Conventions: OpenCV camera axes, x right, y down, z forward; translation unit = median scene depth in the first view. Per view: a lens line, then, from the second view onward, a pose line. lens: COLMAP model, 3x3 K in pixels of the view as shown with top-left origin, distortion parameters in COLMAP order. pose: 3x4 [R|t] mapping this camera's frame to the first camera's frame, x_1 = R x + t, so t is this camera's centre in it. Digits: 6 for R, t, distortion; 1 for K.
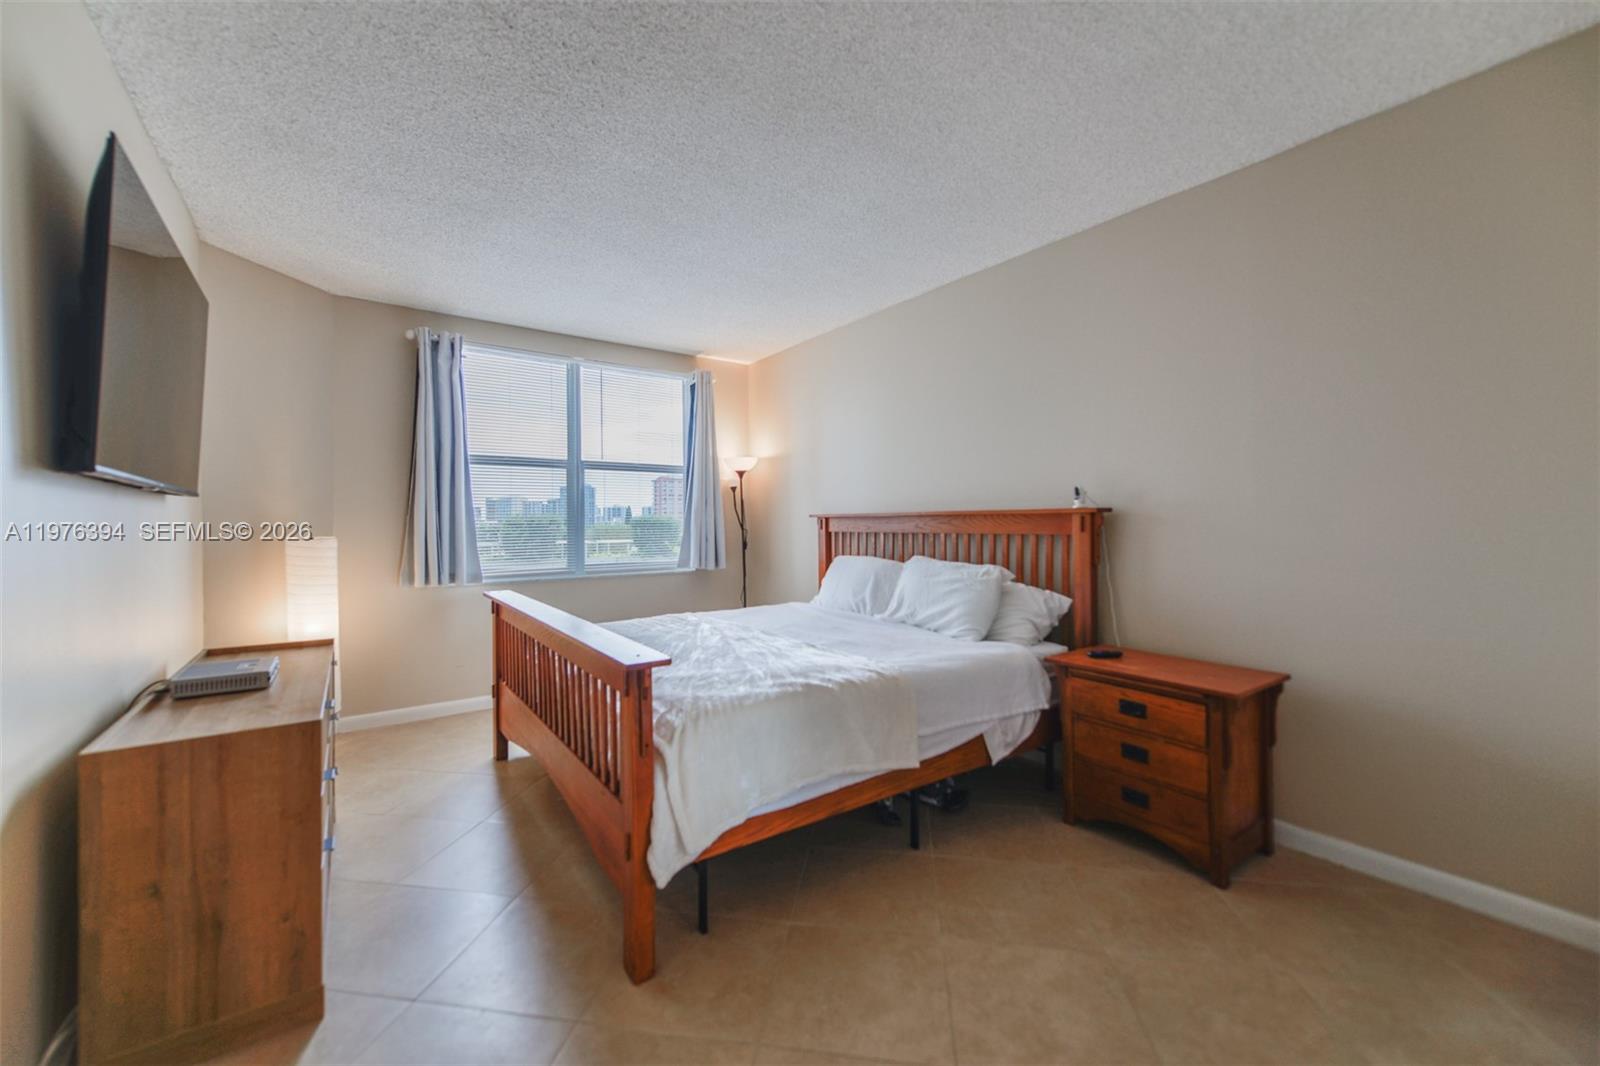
lens RADIAL K [[639.4, 0, 802.3], [0, 639.4, 516.6], [0, 0, 1]] dist [-0.000645, -0.000219]
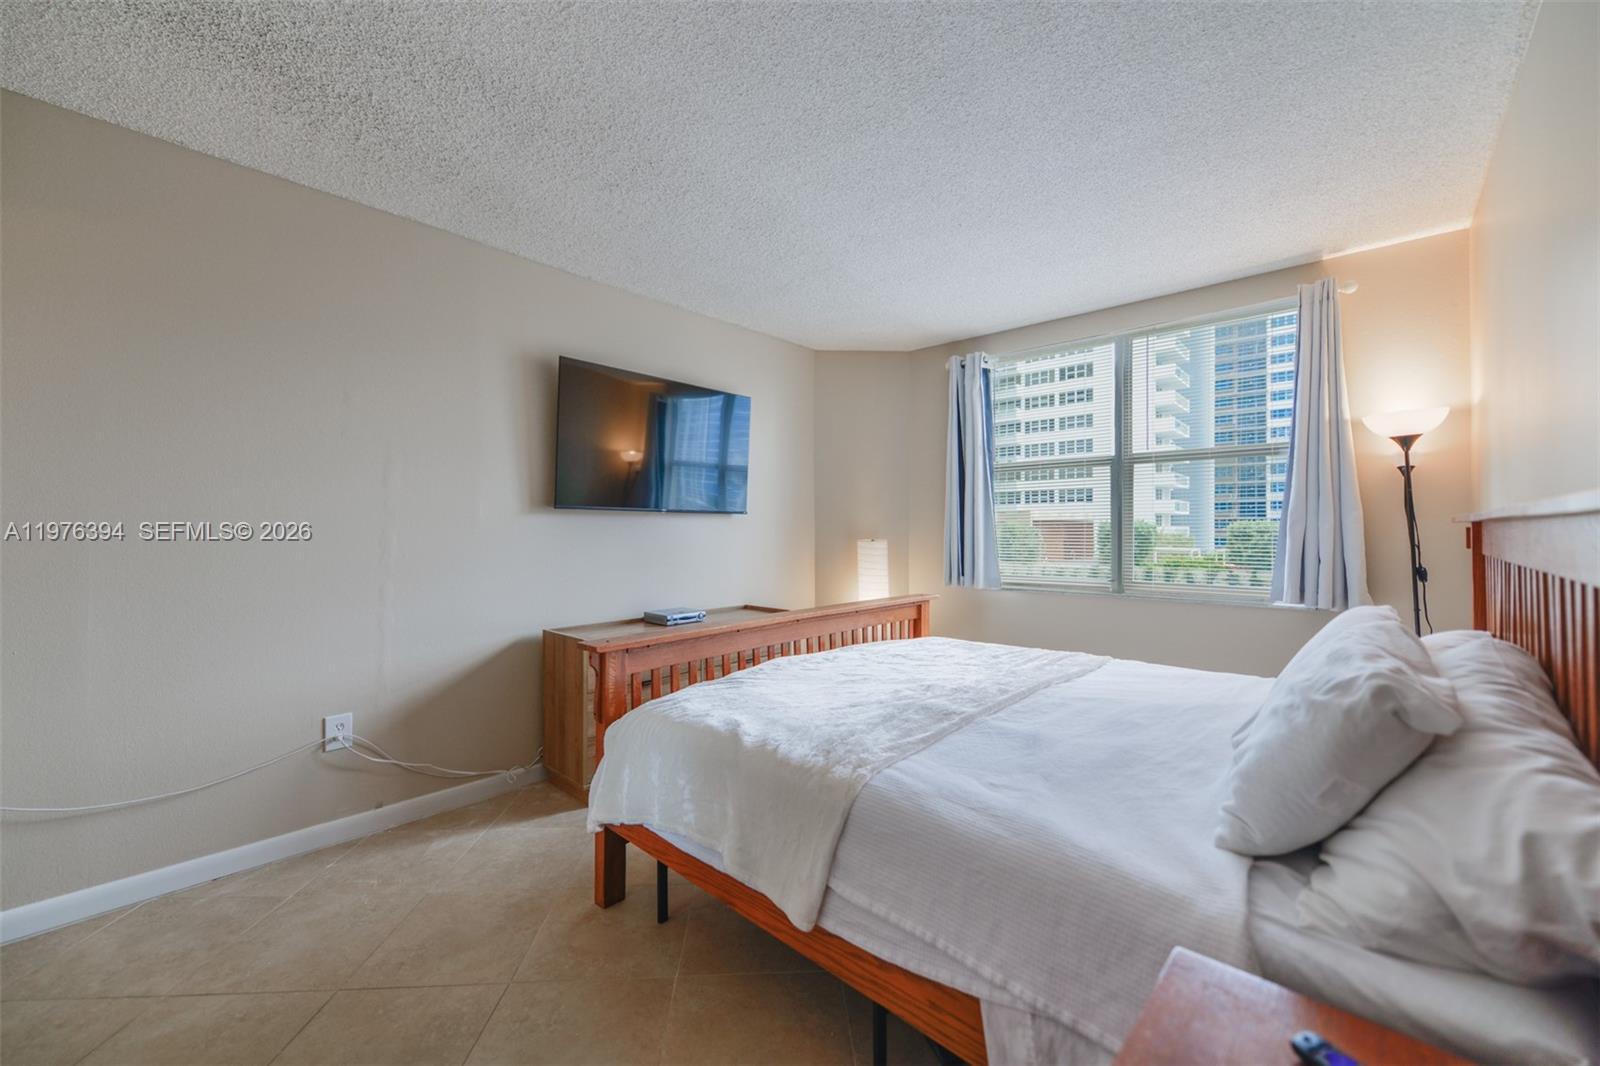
lens RADIAL K [[635.3, 0, 793.6], [0, 635.3, 528.2], [0, 0, 1]] dist [0.001255, -0.000406]
pose [[0.182409, 0.002451, -0.983220, 0.437312], [0.009176, 0.999949, 0.004195, 0.000237], [0.983180, -0.009787, 0.182377, 0.491885]]
